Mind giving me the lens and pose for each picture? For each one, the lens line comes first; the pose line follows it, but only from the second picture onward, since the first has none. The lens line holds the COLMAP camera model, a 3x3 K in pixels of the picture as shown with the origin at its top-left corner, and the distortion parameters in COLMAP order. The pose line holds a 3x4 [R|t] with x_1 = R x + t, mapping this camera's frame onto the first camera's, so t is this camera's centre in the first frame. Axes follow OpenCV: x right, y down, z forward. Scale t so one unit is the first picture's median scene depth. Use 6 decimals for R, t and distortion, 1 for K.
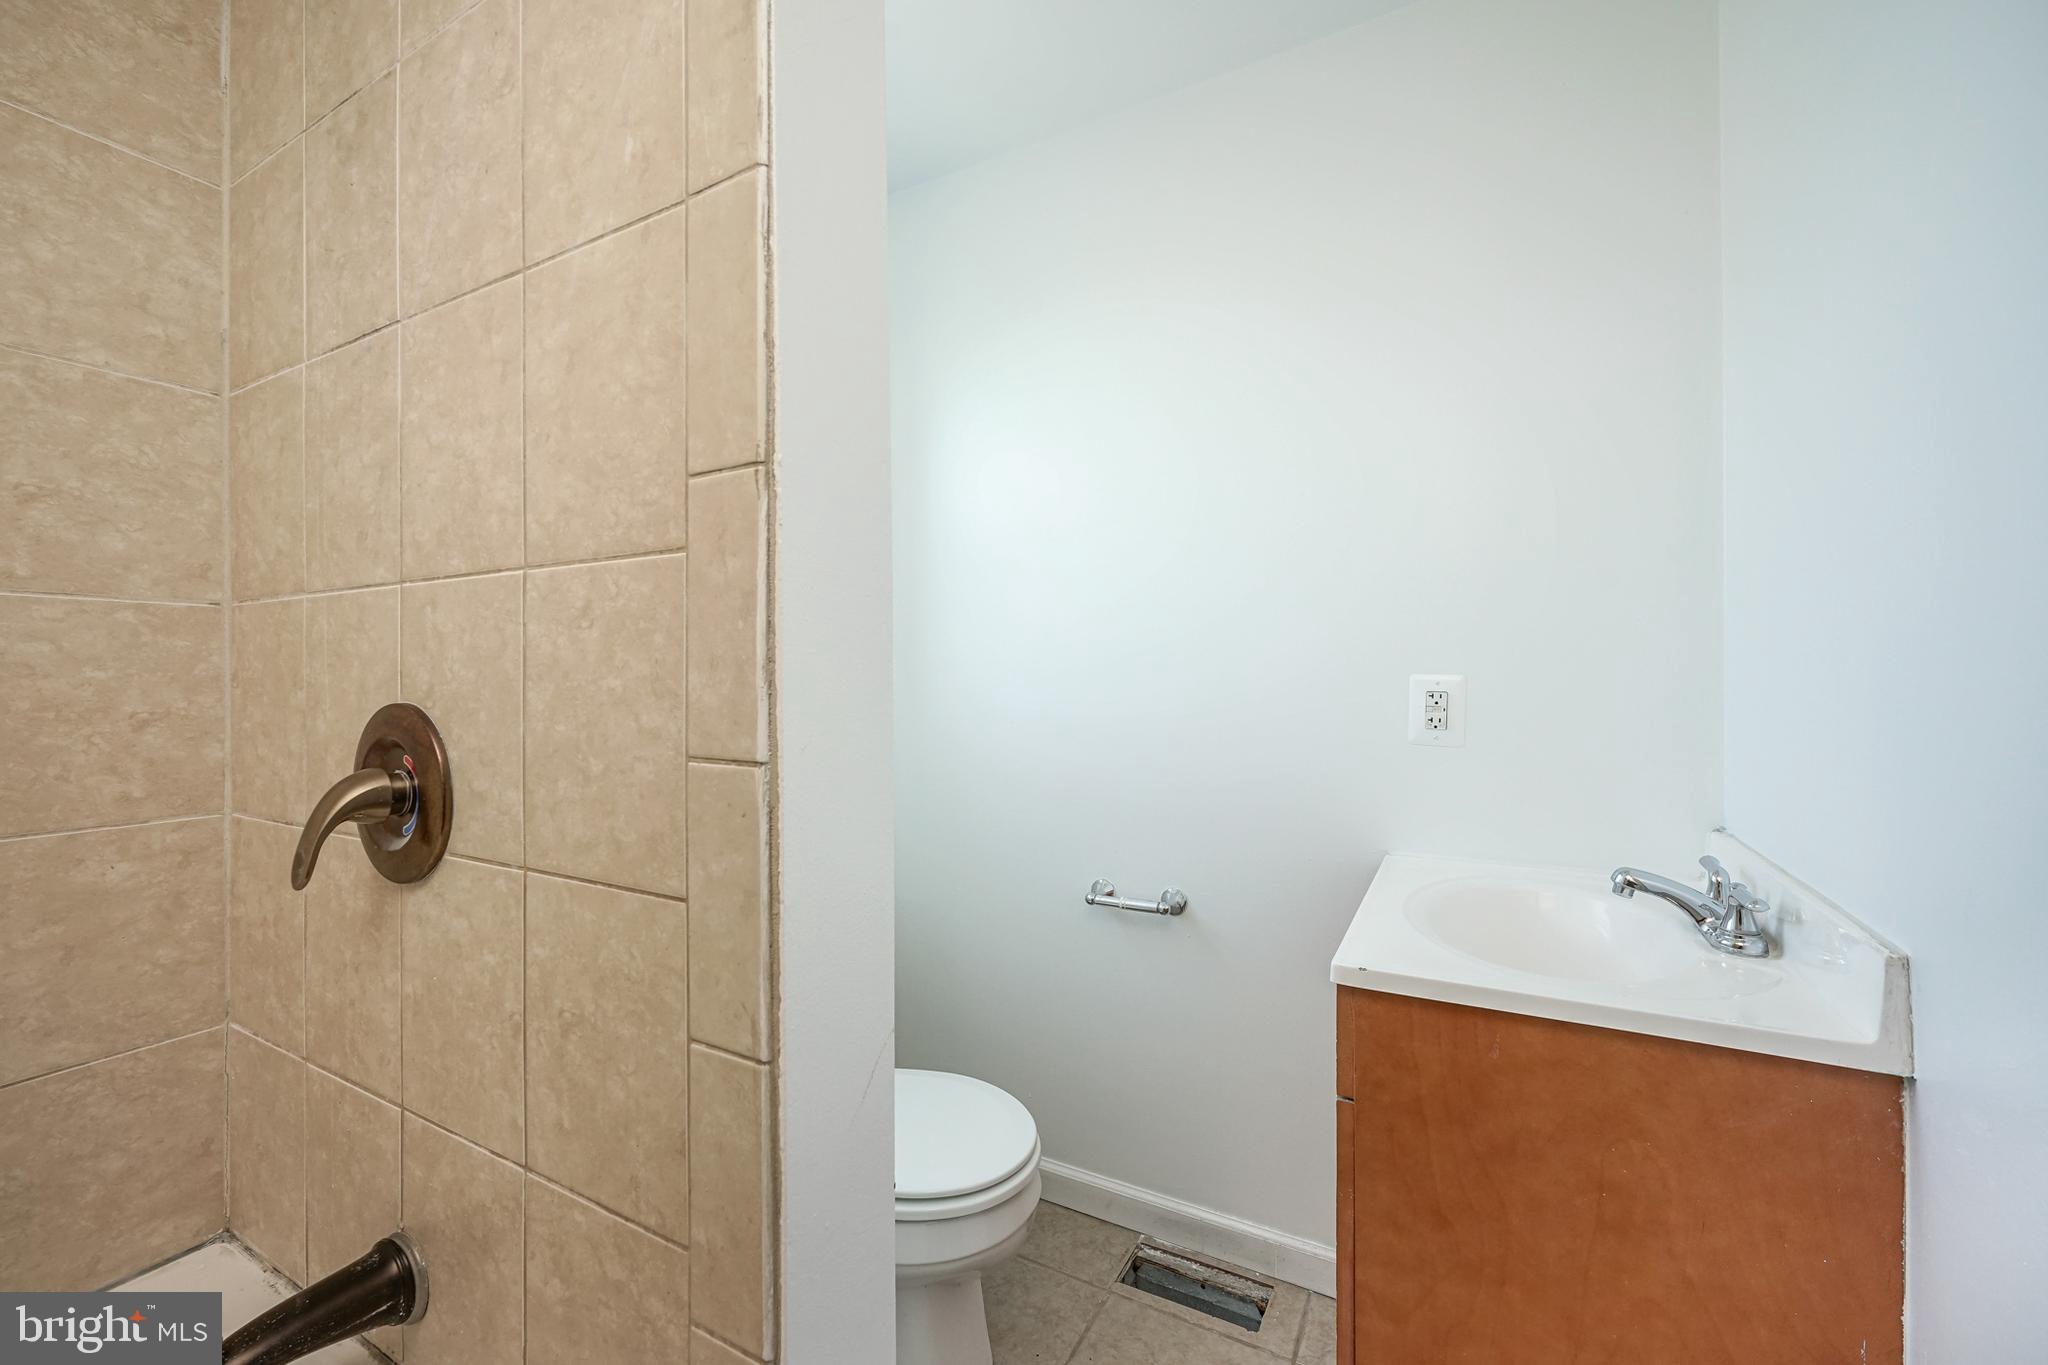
lens RADIAL K [[841.3, 0, 1036.9], [0, 841.3, 676.2], [0, 0, 1]] dist [-0.006988, 0.001840]
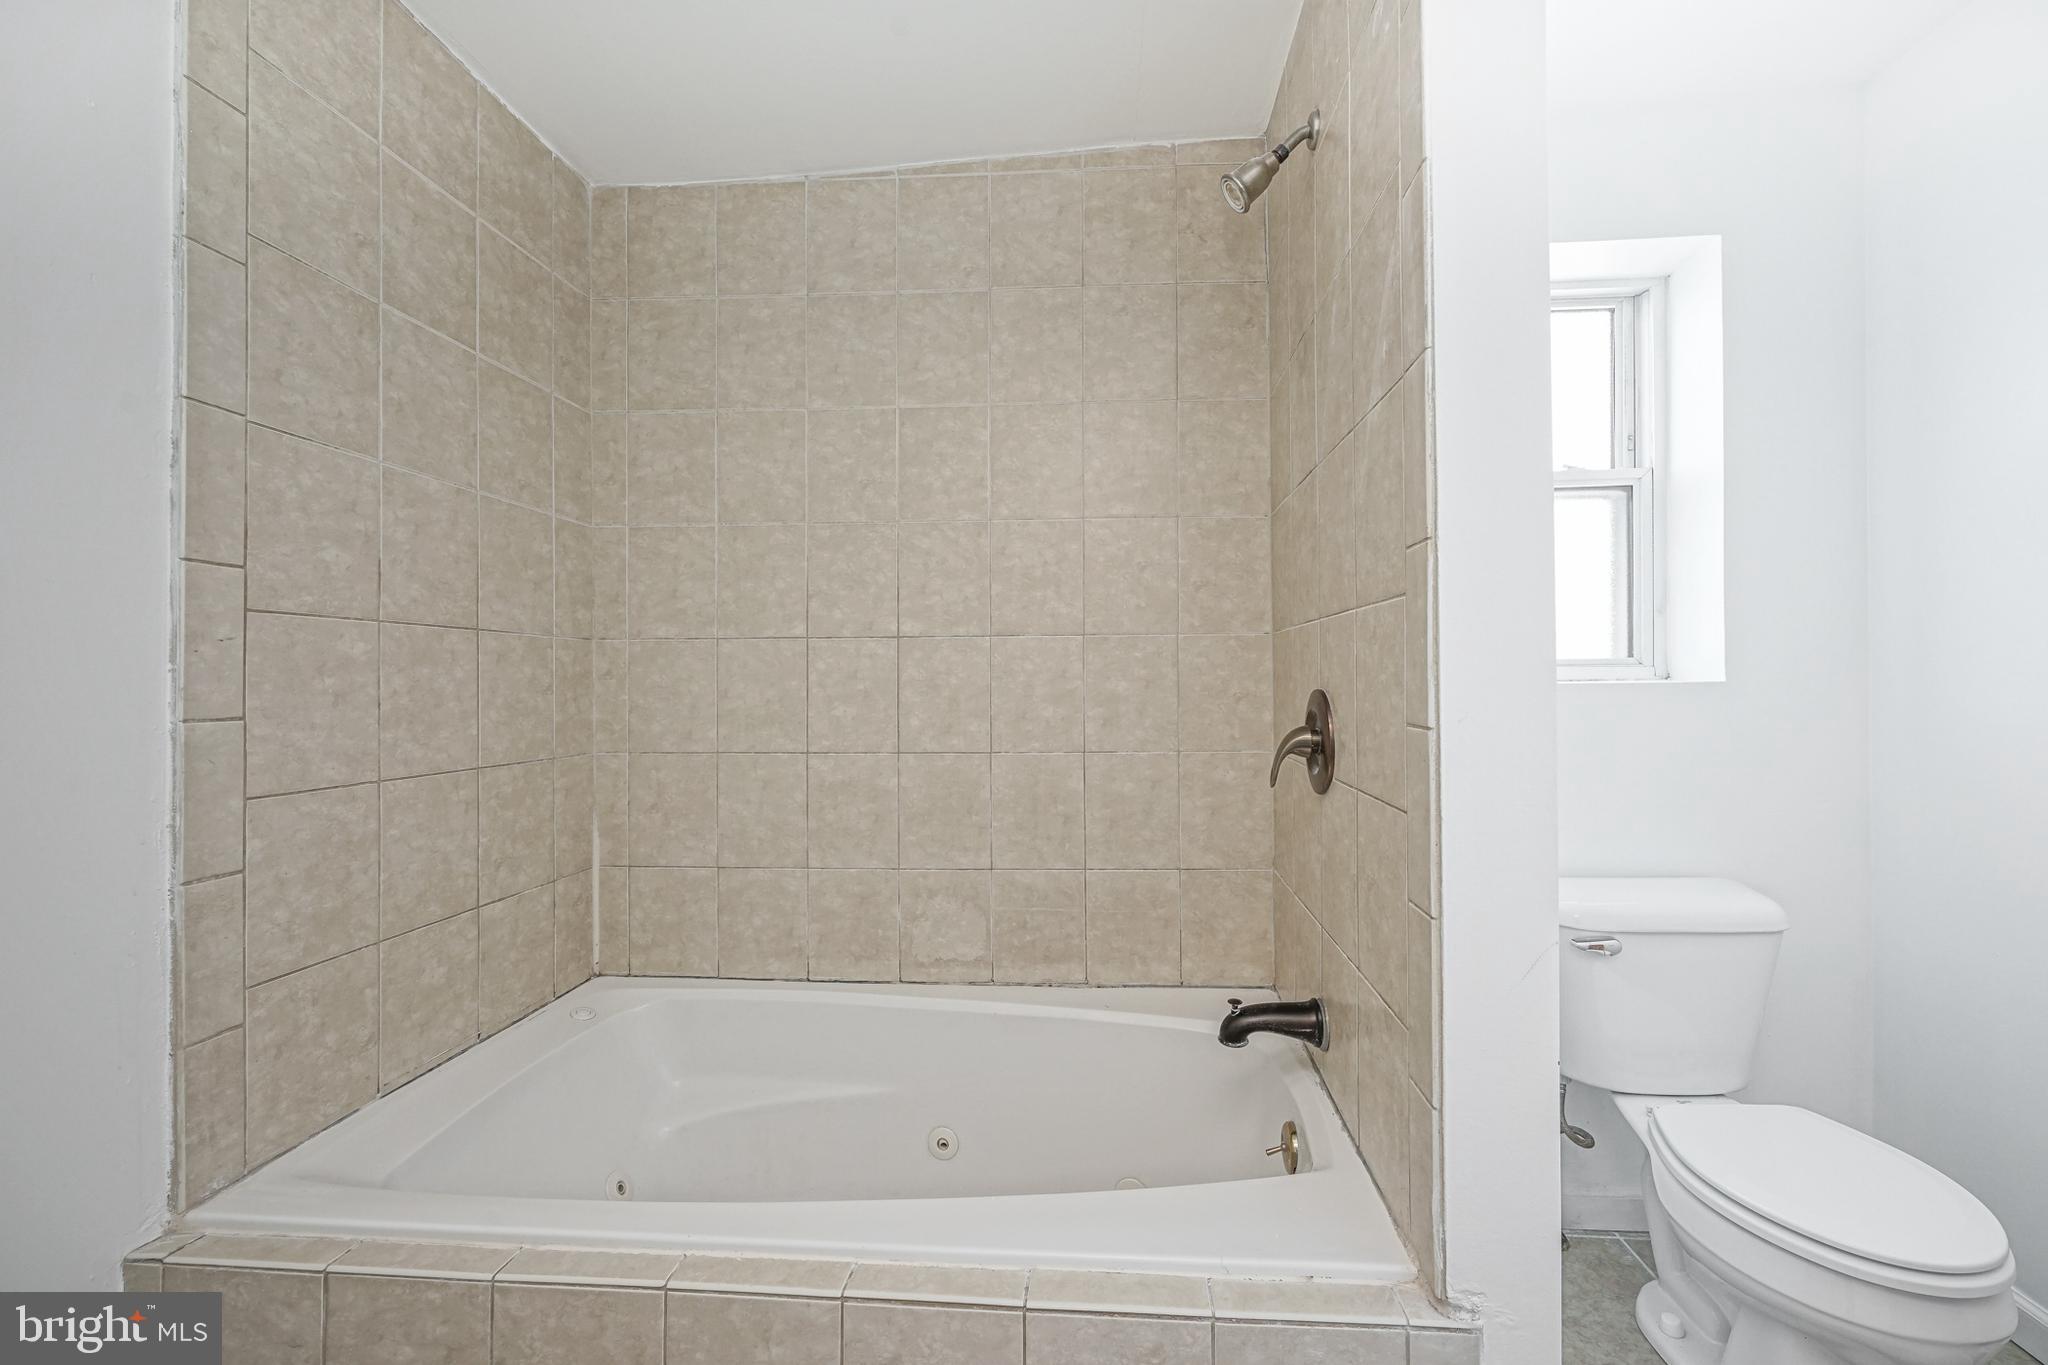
lens RADIAL K [[841.3, 0, 1029.4], [0, 841.3, 677.5], [0, 0, 1]] dist [-0.006988, 0.001840]
pose [[0.396295, -0.000505, -0.918123, 0.555277], [0.010277, 0.999940, 0.003886, -0.004412], [0.918066, -0.010975, 0.396276, -0.213426]]
